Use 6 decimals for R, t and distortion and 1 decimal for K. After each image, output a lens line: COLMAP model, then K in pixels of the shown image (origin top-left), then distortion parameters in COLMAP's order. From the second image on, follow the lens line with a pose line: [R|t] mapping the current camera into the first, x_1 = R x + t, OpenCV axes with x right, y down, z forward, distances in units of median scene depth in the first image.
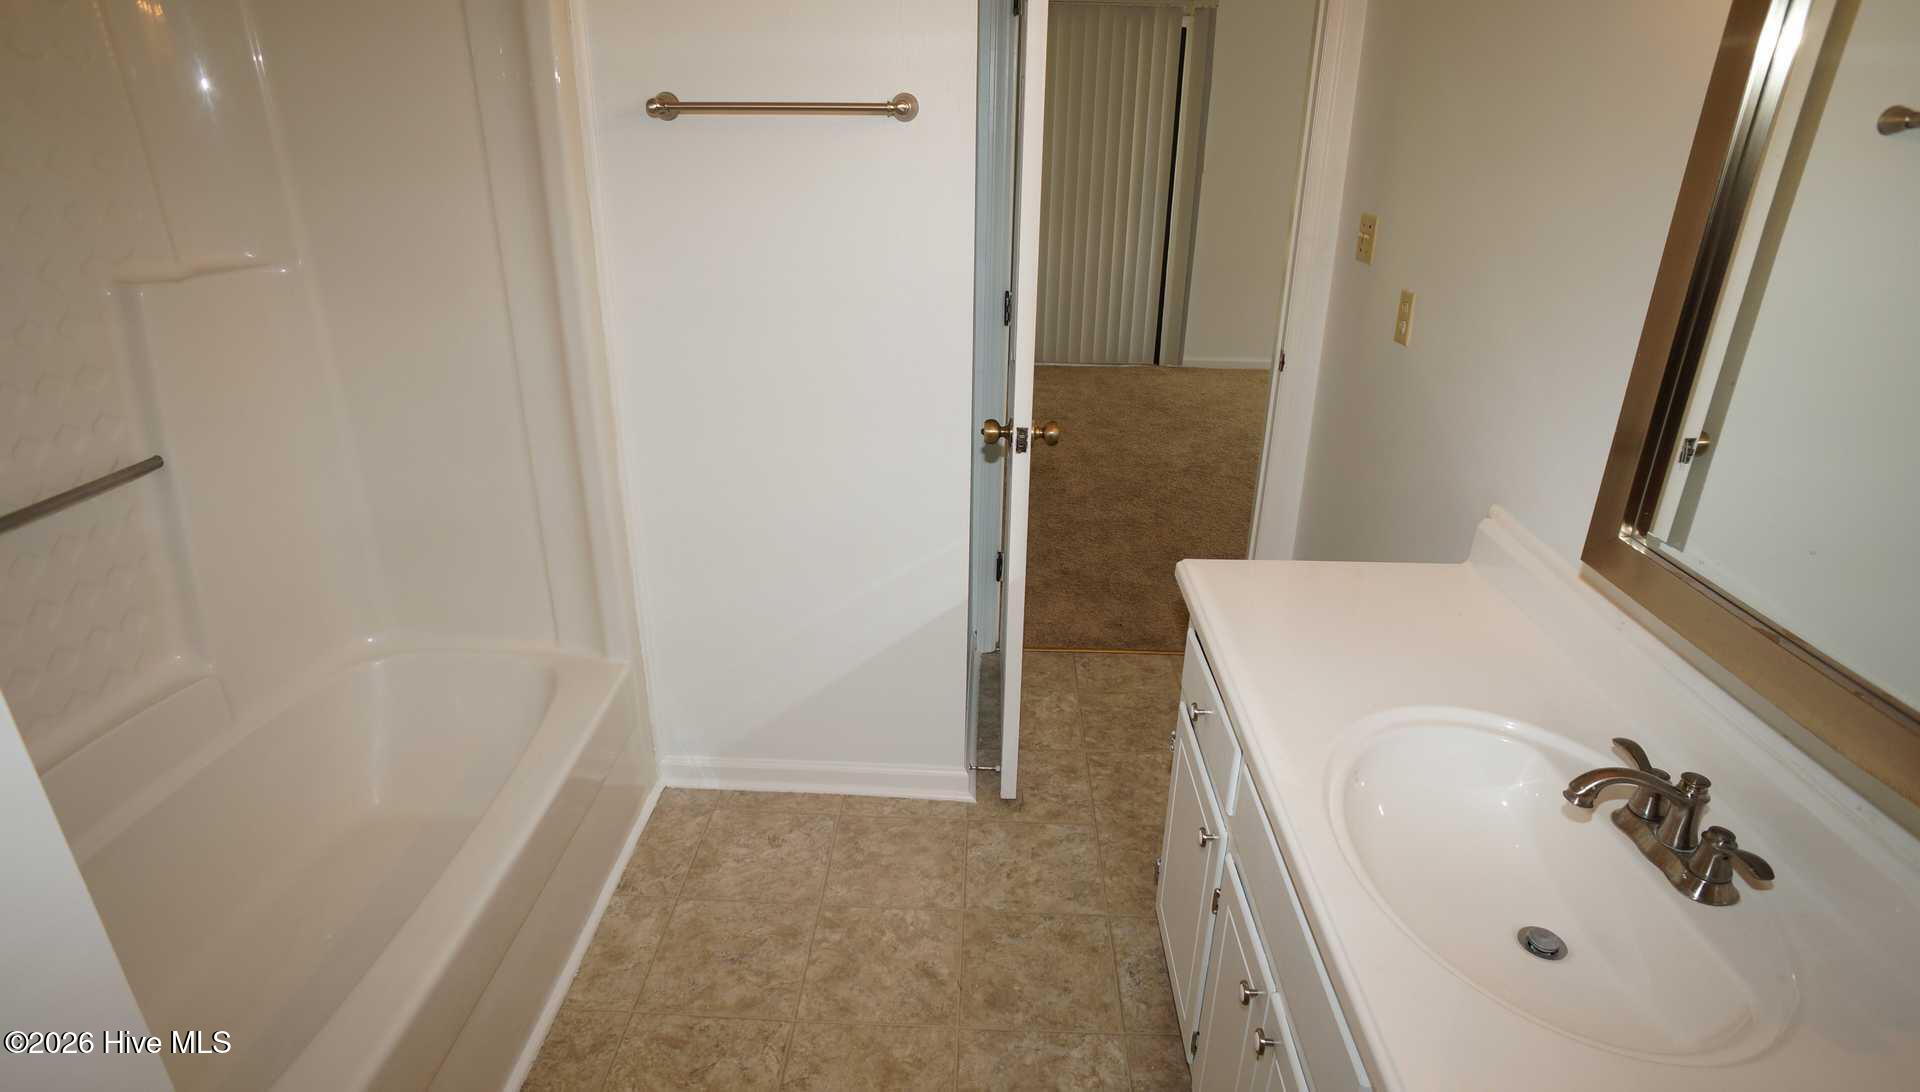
lens RADIAL K [[1016.6, 0, 955.2], [0, 1016.6, 541.5], [0, 0, 1]] dist [-0.073186, 0.043482]
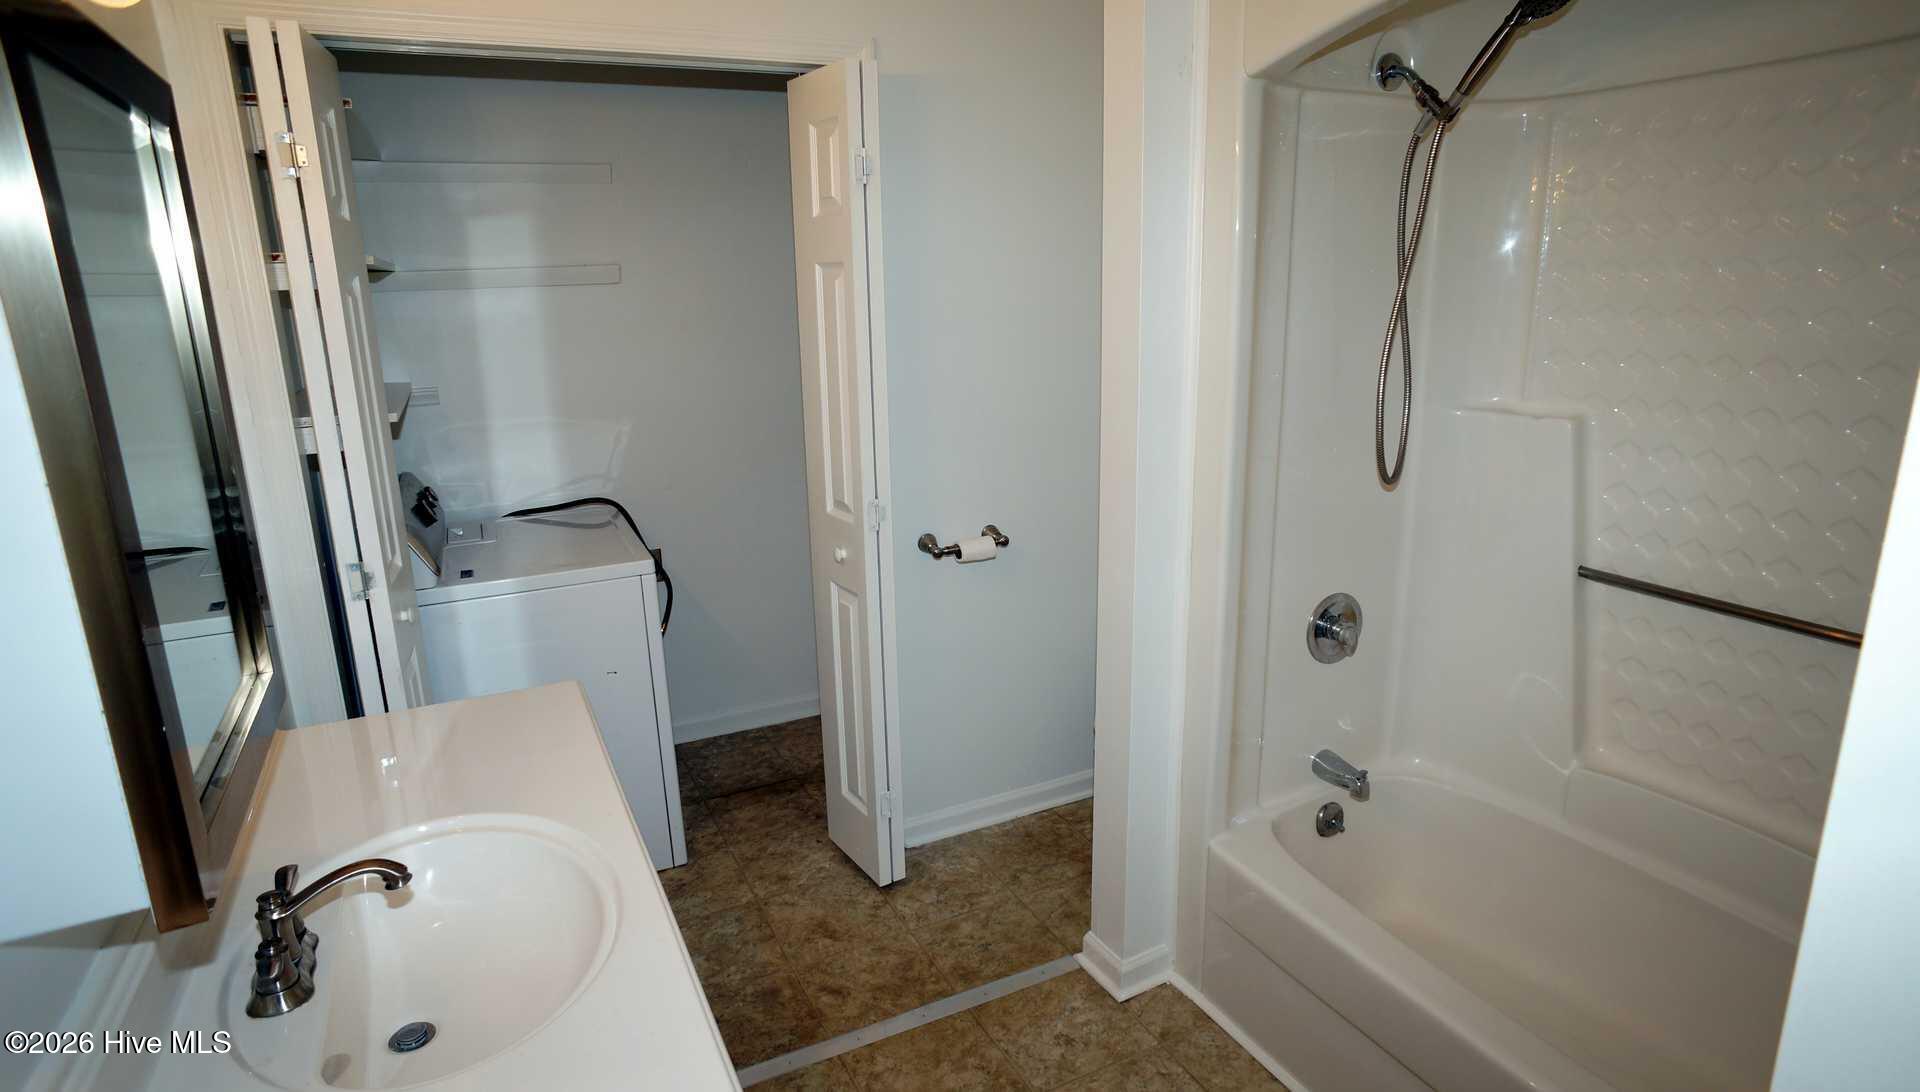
lens RADIAL K [[1016.6, 0, 950.1], [0, 1016.6, 552.0], [0, 0, 1]] dist [-0.073186, 0.043482]
pose [[-0.882610, 0.134345, -0.450501, 0.317958], [-0.159670, 0.815659, 0.556063, -0.665997], [0.442160, 0.562718, -0.698458, 1.614239]]
